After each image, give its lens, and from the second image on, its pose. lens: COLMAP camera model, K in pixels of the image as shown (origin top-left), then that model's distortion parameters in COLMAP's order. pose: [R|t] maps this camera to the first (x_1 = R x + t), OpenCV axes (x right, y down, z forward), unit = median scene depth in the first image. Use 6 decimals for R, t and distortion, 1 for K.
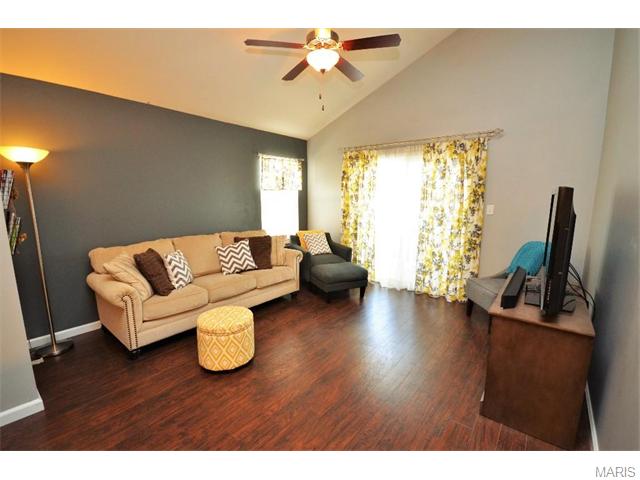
lens RADIAL K [[288.2, 0, 320.1], [0, 288.2, 242.6], [0, 0, 1]] dist [-0.013478, 0.000106]
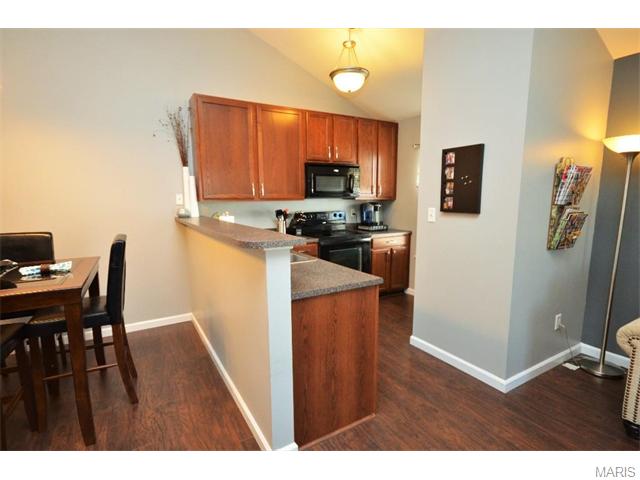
lens RADIAL K [[319.5, 0, 320.0], [0, 319.5, 240.0], [0, 0, 1]] dist [-0.001029, -0.000314]
pose [[-0.352844, 0.127370, -0.926972, 0.126327], [-0.145050, 0.971270, 0.188668, -0.037353], [0.924371, 0.201028, -0.324232, 0.270958]]
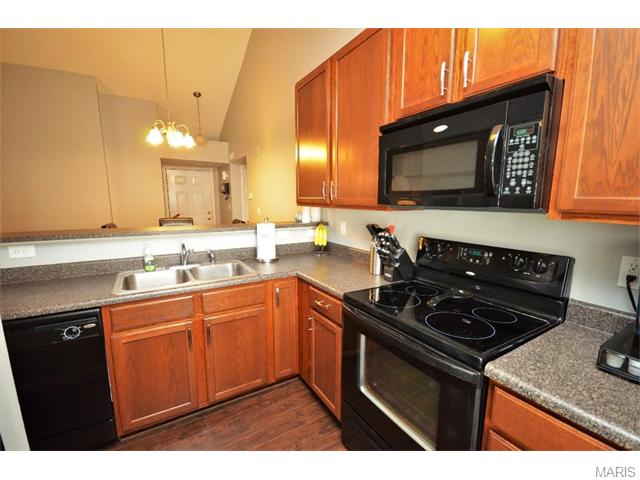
lens RADIAL K [[288.2, 0, 320.1], [0, 288.2, 242.6], [0, 0, 1]] dist [-0.013478, 0.000106]
pose [[-0.938234, -0.053138, 0.341896, -0.803495], [0.056829, 0.951051, 0.303764, -0.051393], [-0.341302, 0.304432, -0.889289, 0.304784]]
